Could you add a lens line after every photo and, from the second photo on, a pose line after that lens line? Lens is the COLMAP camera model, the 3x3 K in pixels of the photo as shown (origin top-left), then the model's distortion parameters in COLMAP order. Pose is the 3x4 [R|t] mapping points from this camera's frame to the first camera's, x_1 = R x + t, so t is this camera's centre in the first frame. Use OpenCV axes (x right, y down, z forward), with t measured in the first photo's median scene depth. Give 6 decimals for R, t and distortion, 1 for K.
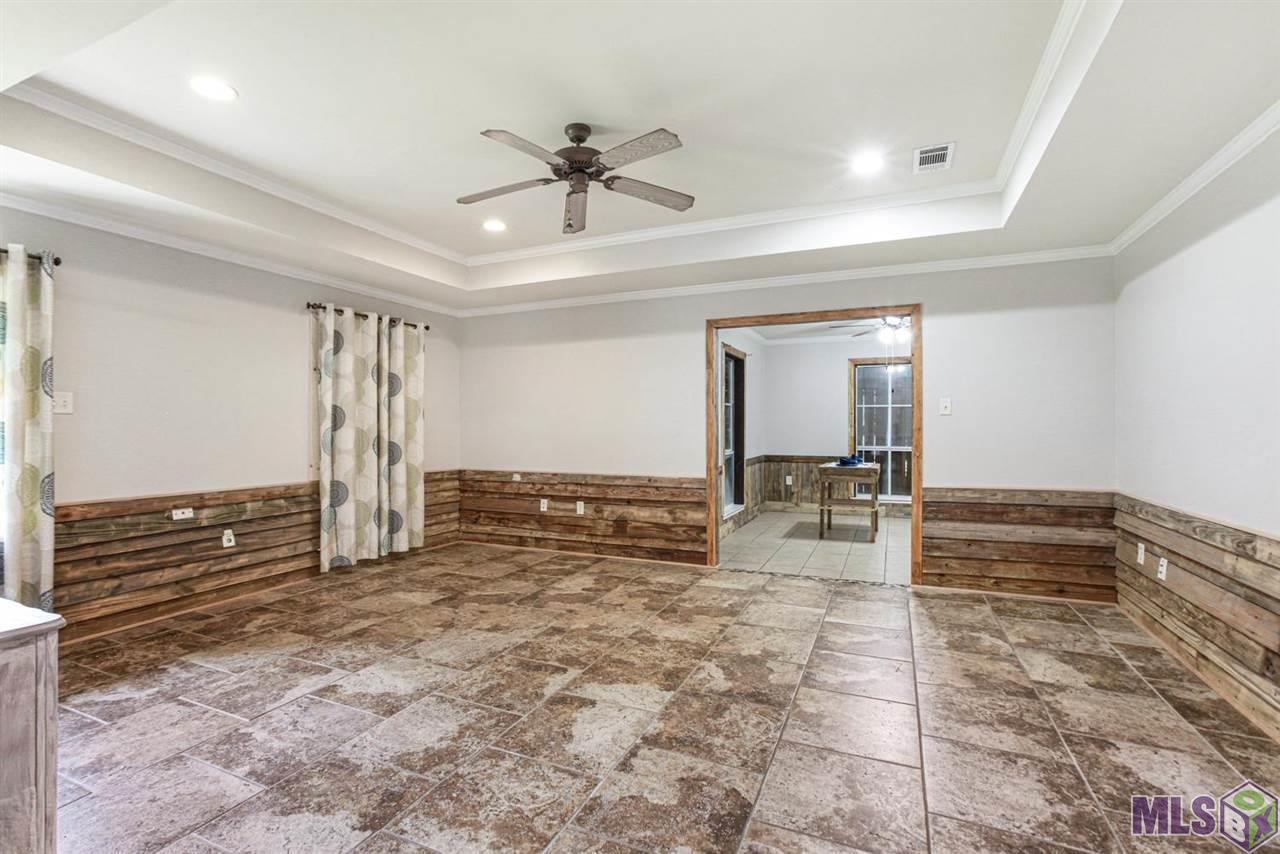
lens RADIAL K [[585.9, 0, 637.9], [0, 585.9, 435.1], [0, 0, 1]] dist [-0.033332, 0.018849]
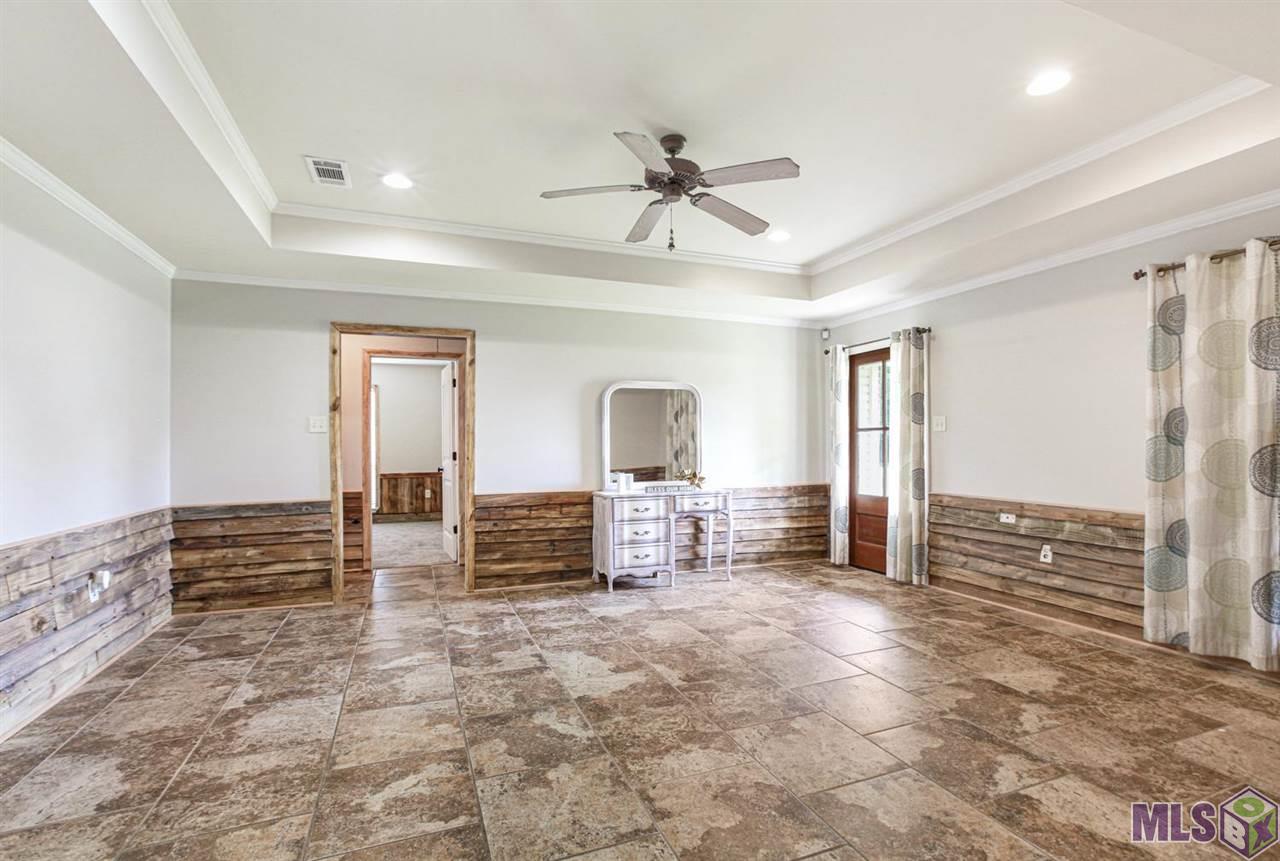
lens RADIAL K [[596.4, 0, 638.8], [0, 596.4, 448.0], [0, 0, 1]] dist [-0.026313, 0.015777]
pose [[-0.705775, 0.009105, -0.708378, 0.559792], [-0.004678, 0.999836, 0.017512, -0.016860], [0.708421, 0.015673, -0.705616, 1.407074]]
